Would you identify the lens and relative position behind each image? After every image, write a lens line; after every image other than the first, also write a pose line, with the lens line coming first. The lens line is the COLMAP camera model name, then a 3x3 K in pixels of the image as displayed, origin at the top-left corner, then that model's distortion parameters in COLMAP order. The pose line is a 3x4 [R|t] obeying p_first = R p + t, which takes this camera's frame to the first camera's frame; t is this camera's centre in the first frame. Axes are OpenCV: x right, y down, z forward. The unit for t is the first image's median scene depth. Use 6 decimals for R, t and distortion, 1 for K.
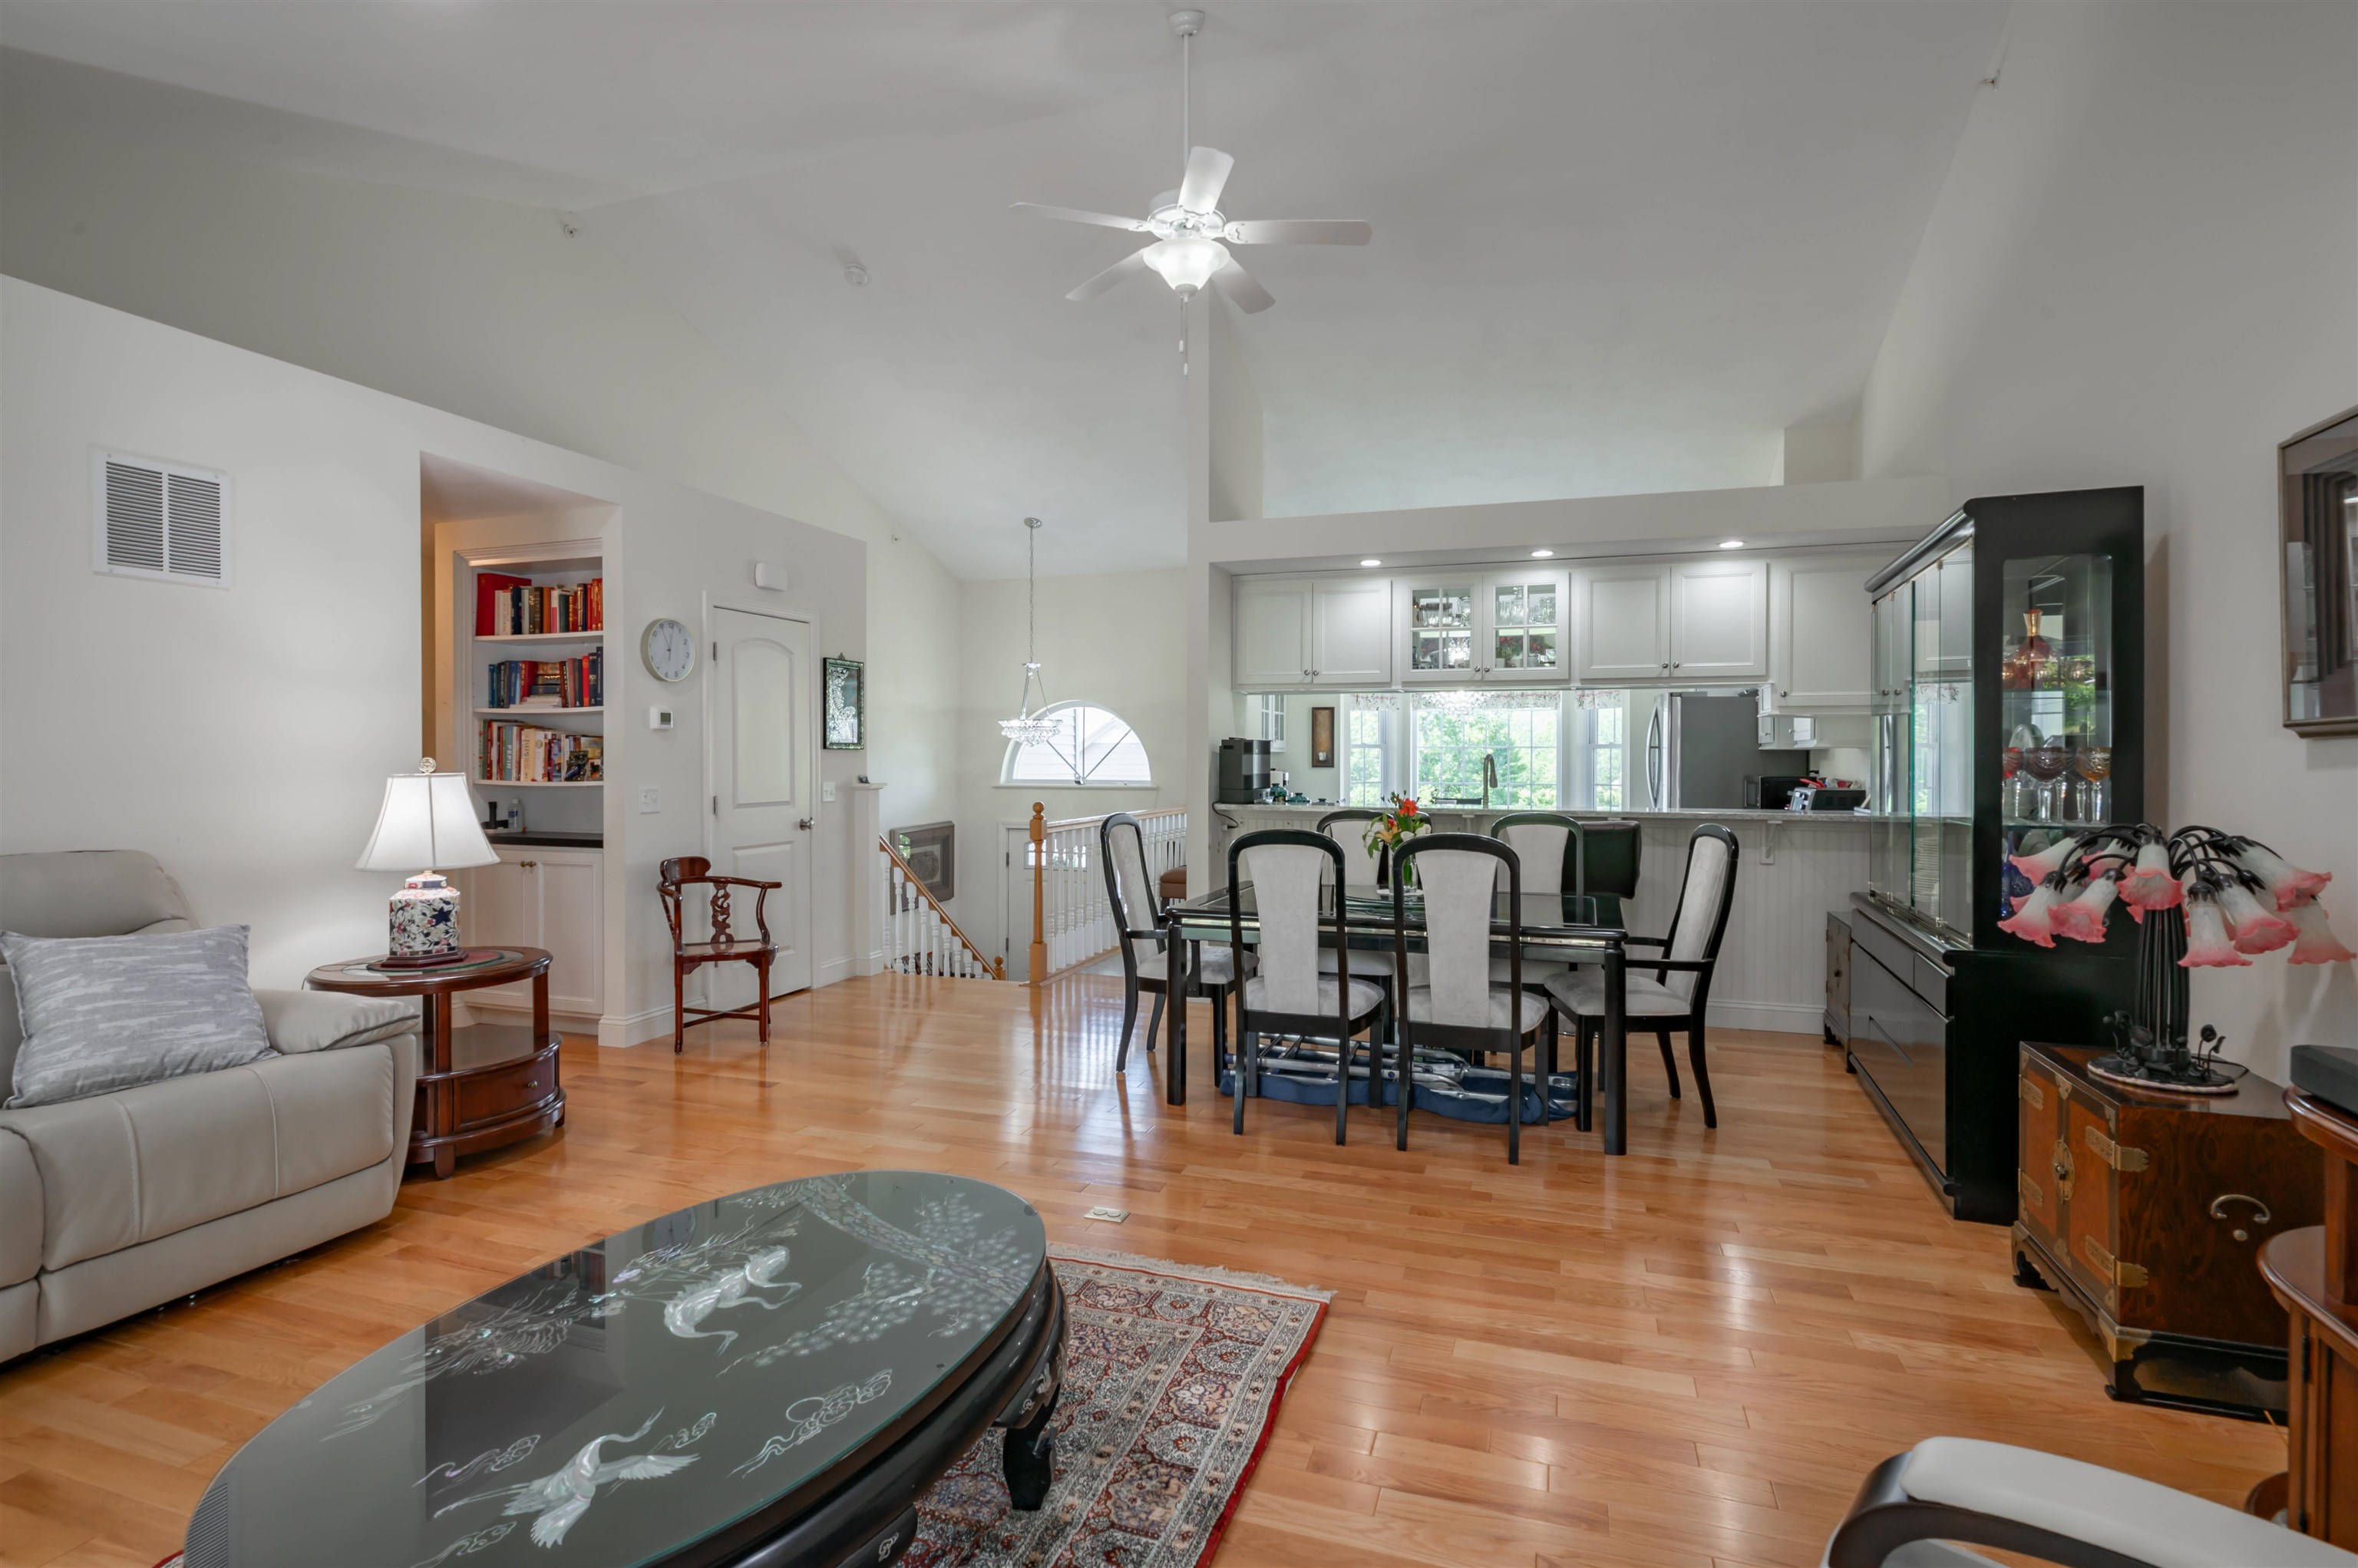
lens RADIAL K [[1152.6, 0, 1183.4], [0, 1152.6, 757.8], [0, 0, 1]] dist [0.002741, 0.000720]
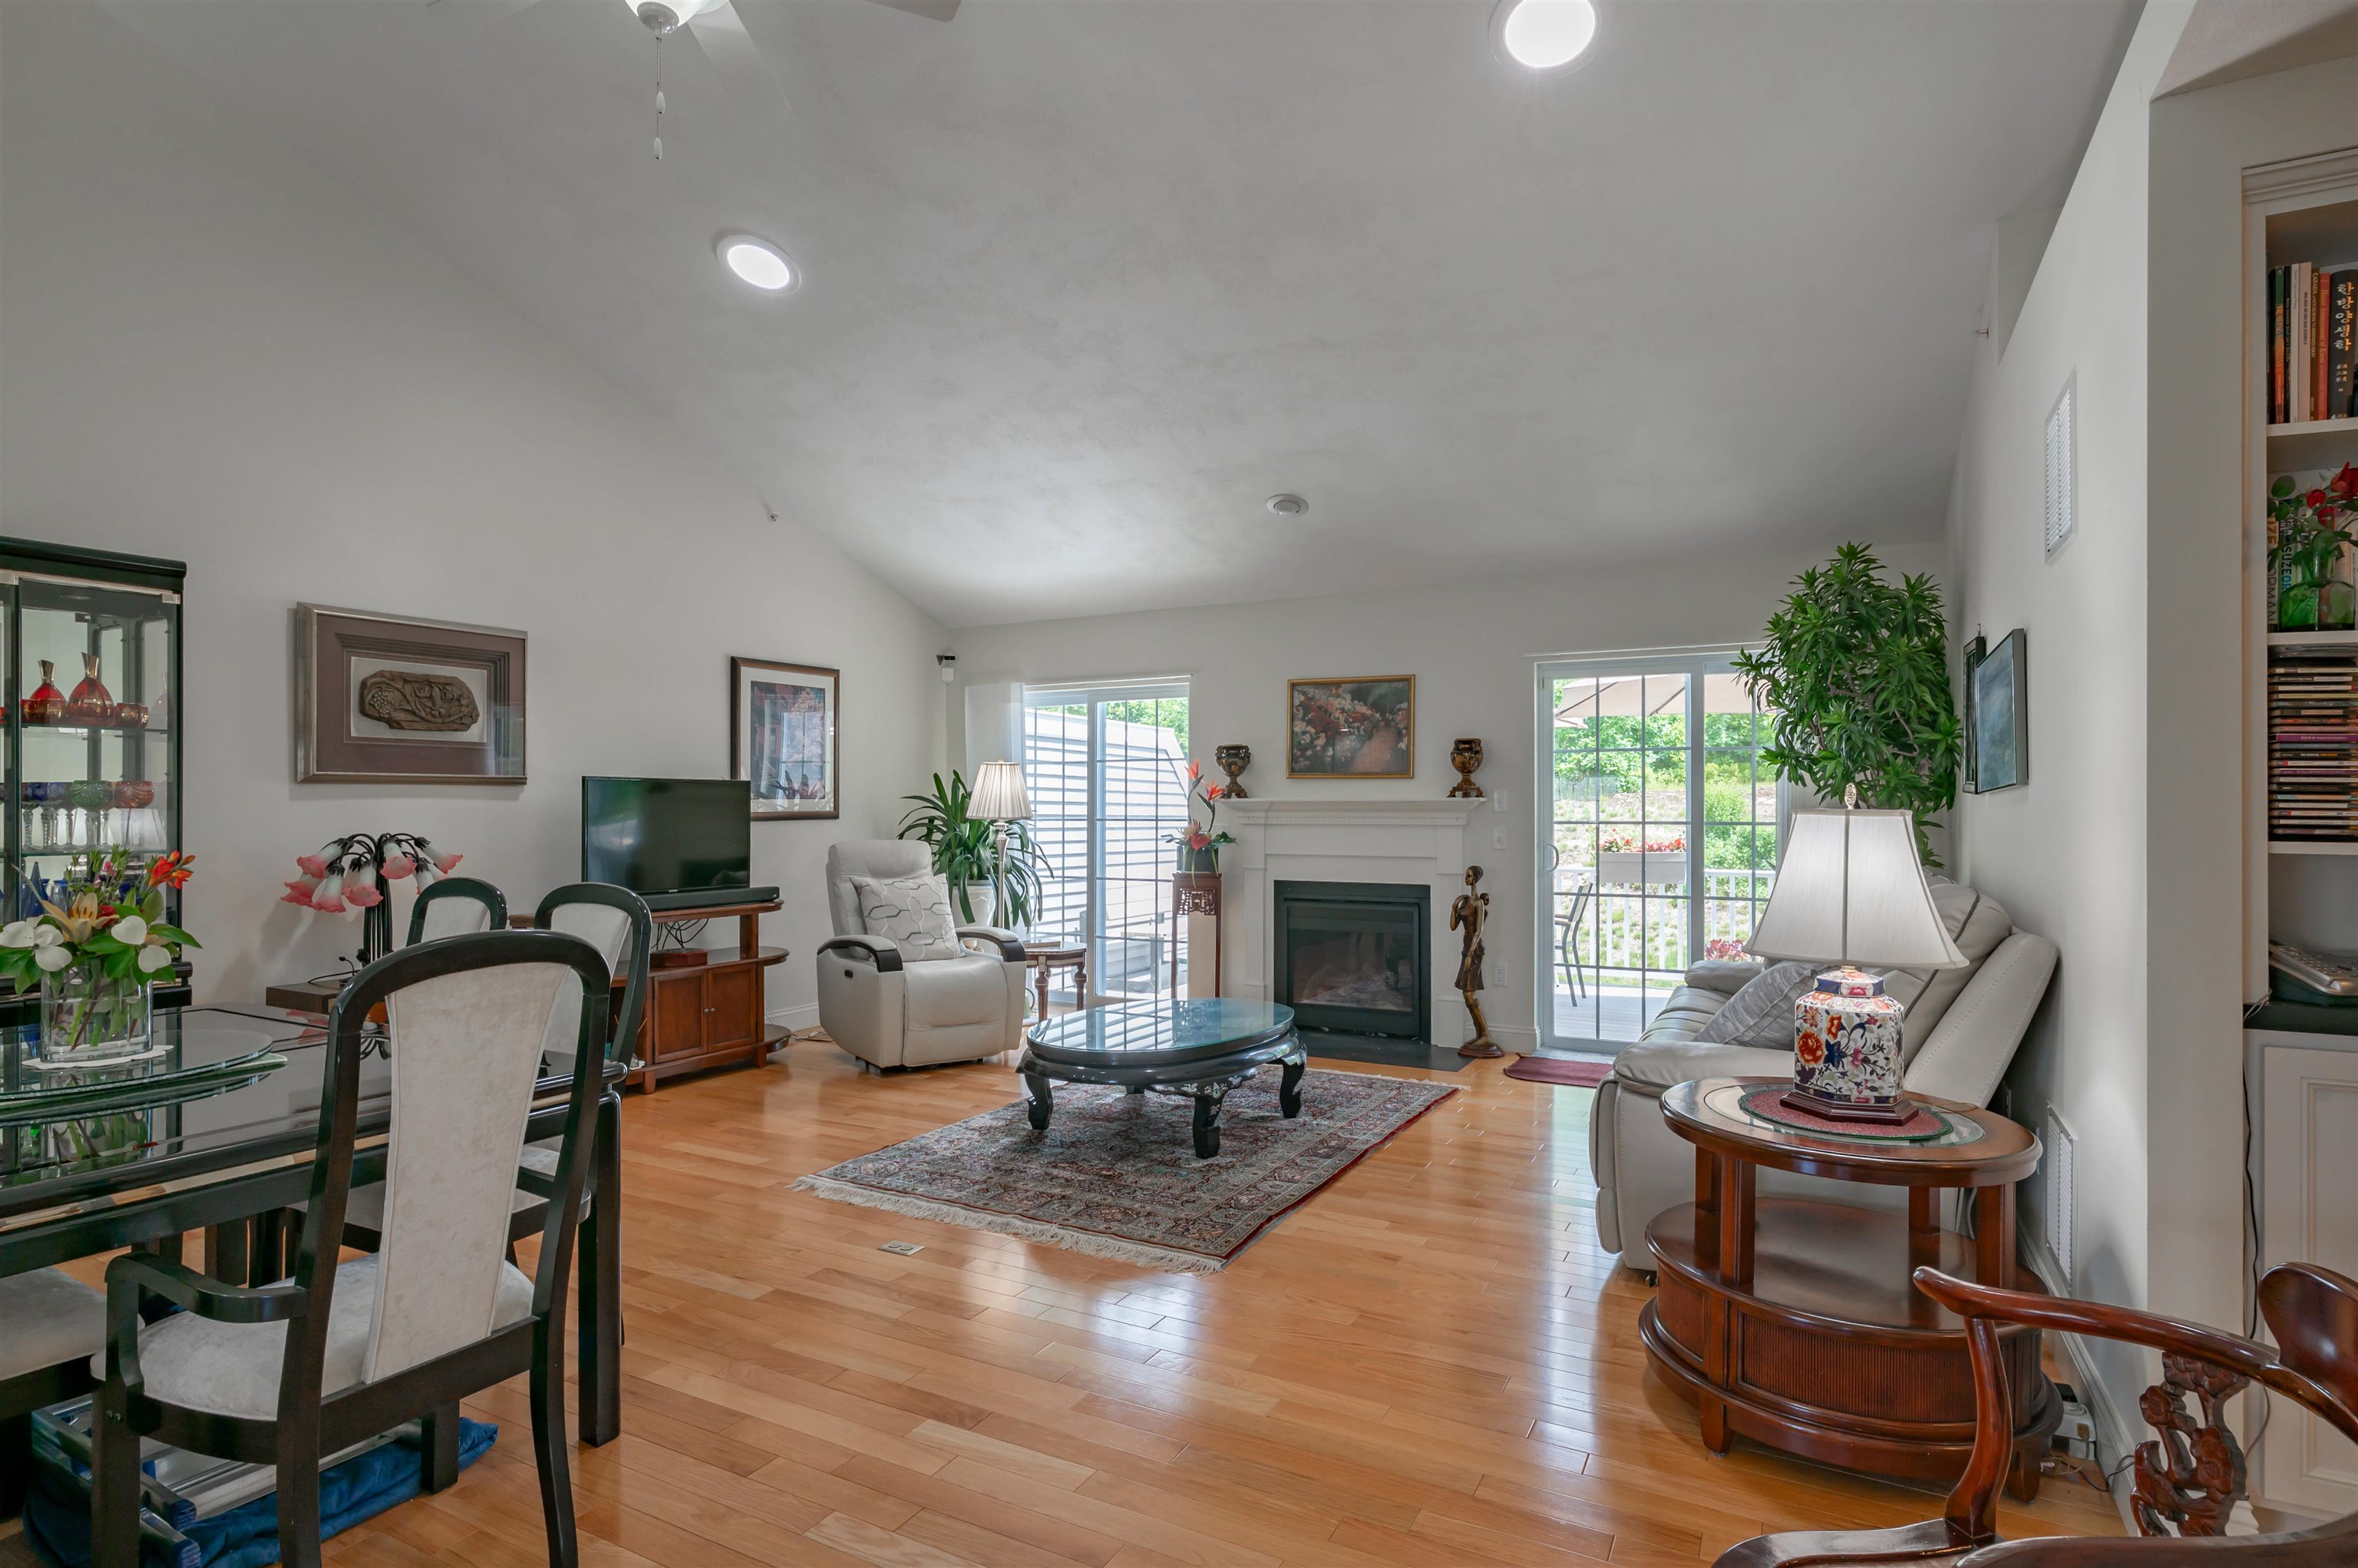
lens RADIAL K [[1176.4, 0, 1212.0], [0, 1176.4, 807.7], [0, 0, 1]] dist [-0.000271, 0.000232]
pose [[-0.989230, -0.001611, 0.146360, -0.280475], [-0.002152, 0.999991, -0.003537, 0.010584], [-0.146353, -0.003814, -0.989225, 1.140802]]
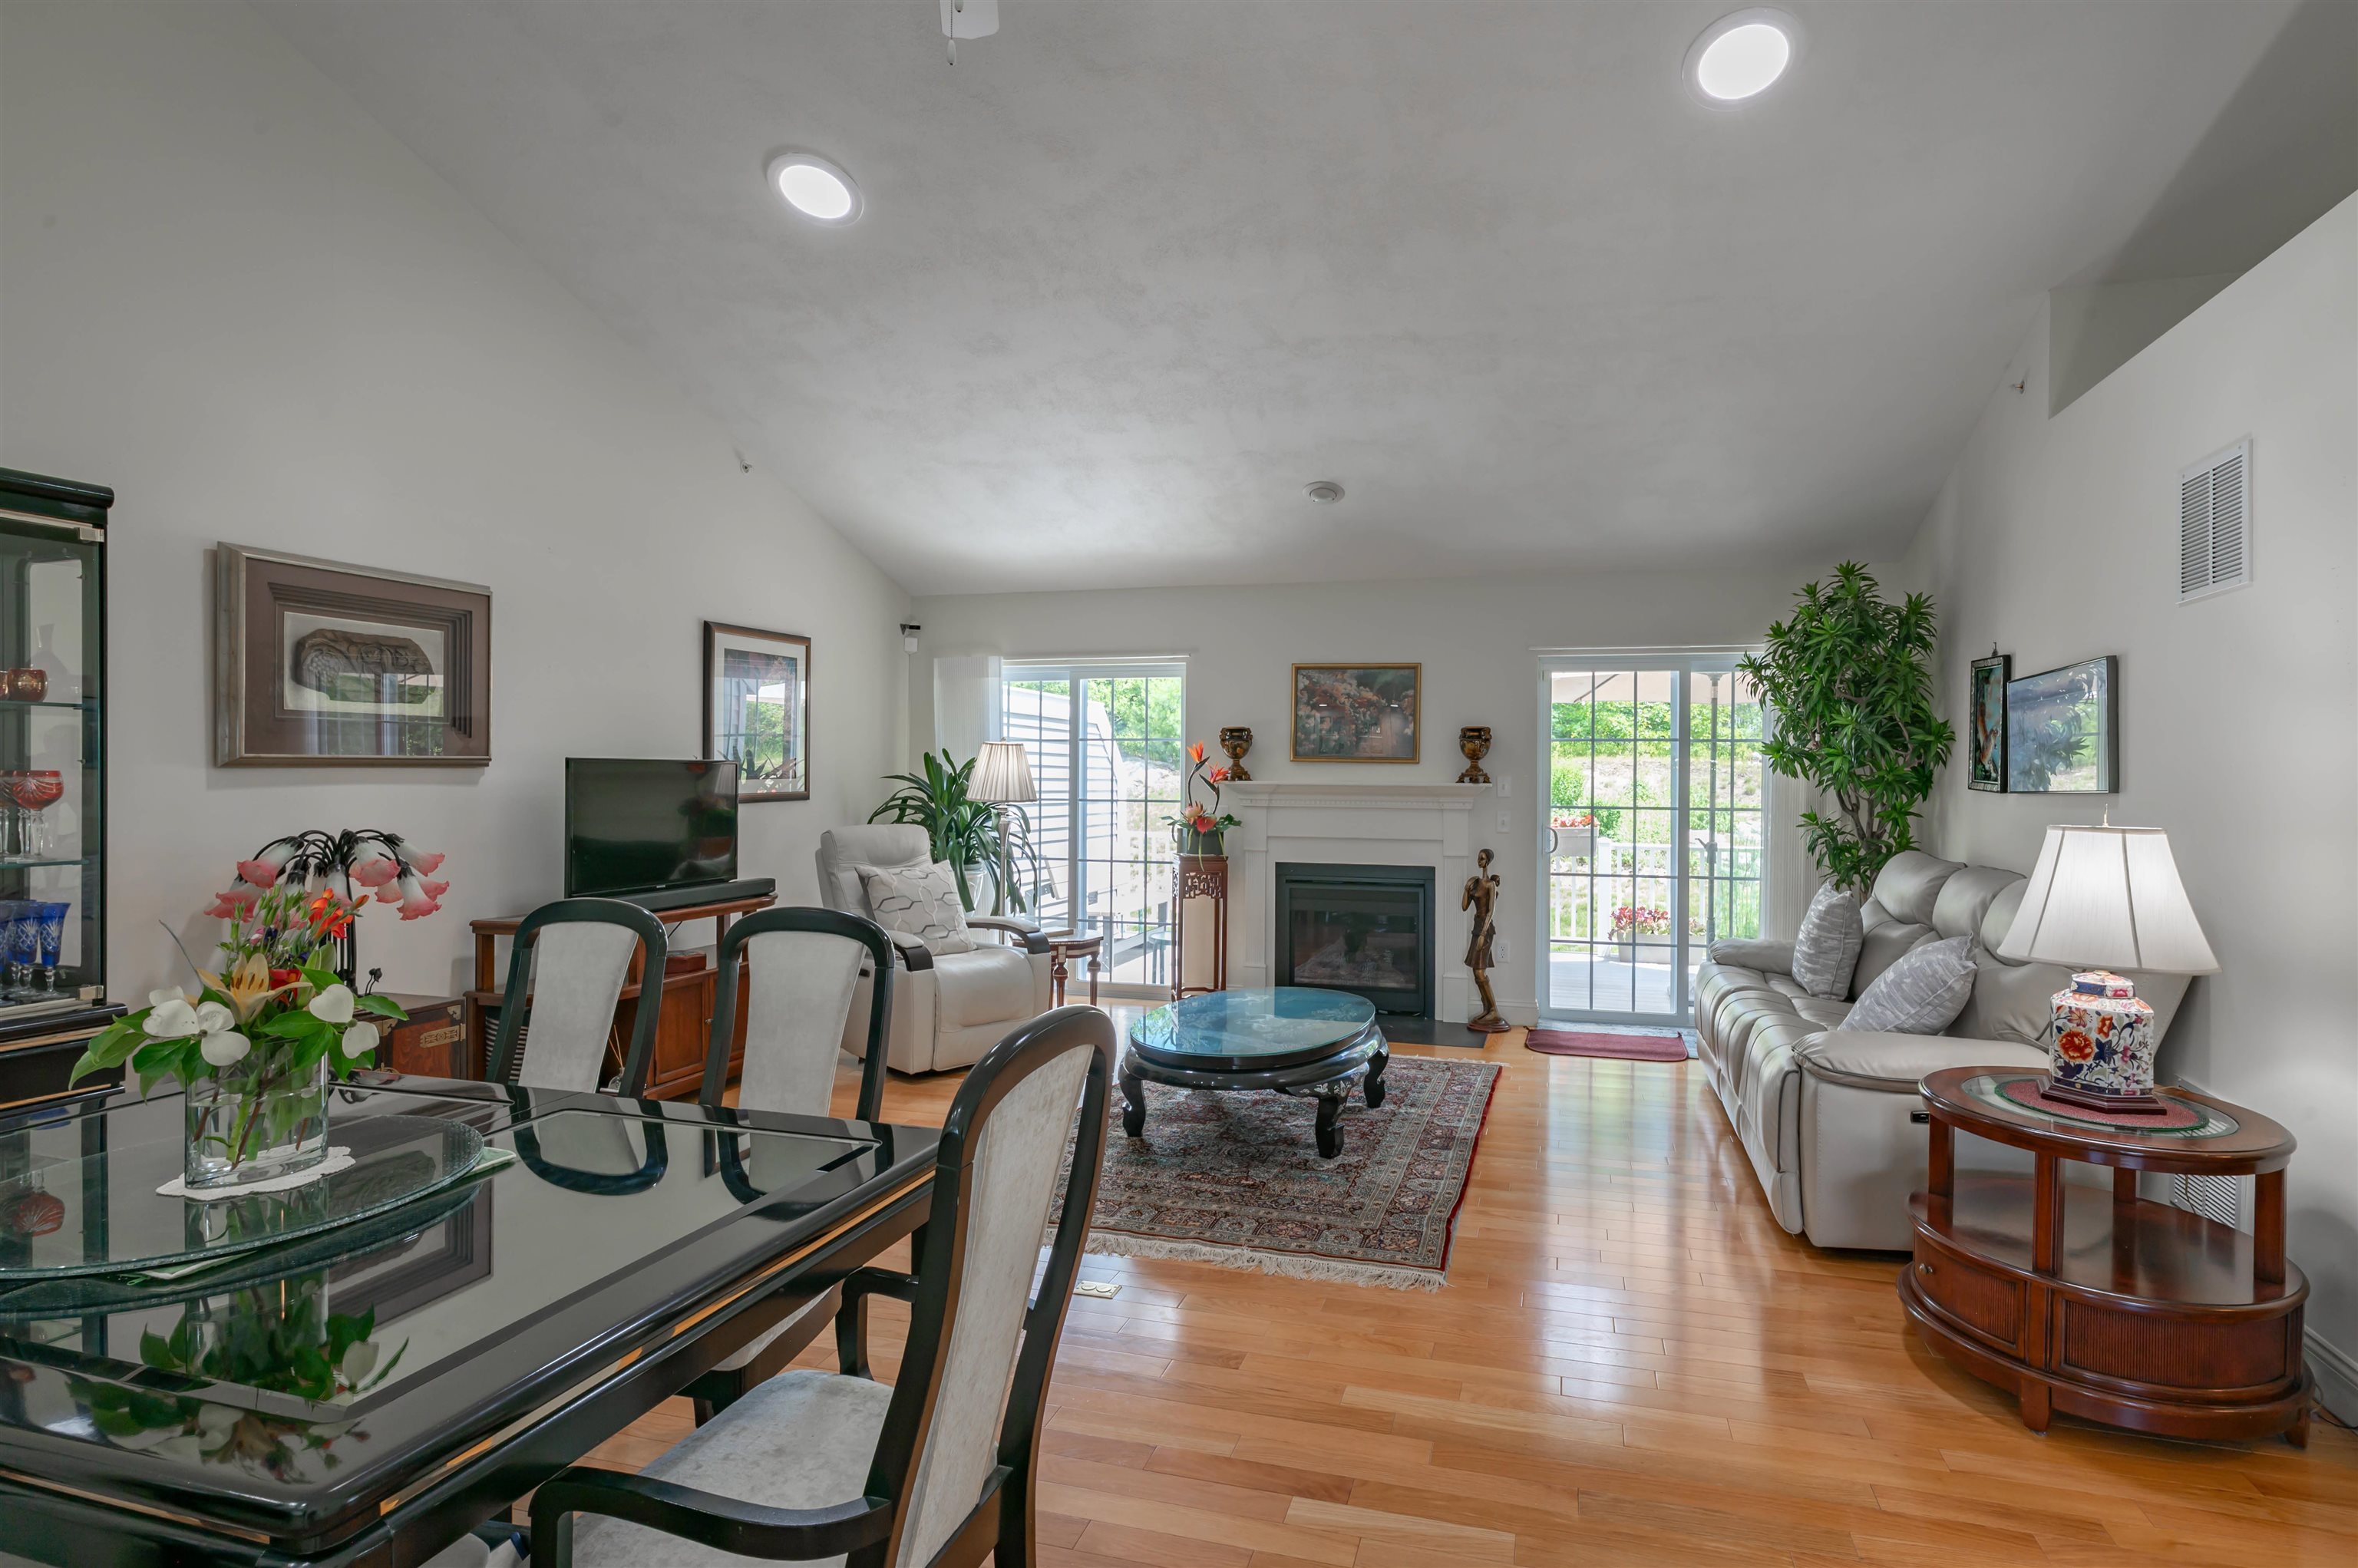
lens RADIAL K [[1134.6, 0, 1283.8], [0, 1134.6, 781.7], [0, 0, 1]] dist [0.000593, 0.000644]
pose [[-0.996648, -0.008880, -0.081330, -0.081034], [-0.009271, 0.999947, 0.004440, -0.007786], [0.081286, 0.005179, -0.996677, 1.106677]]
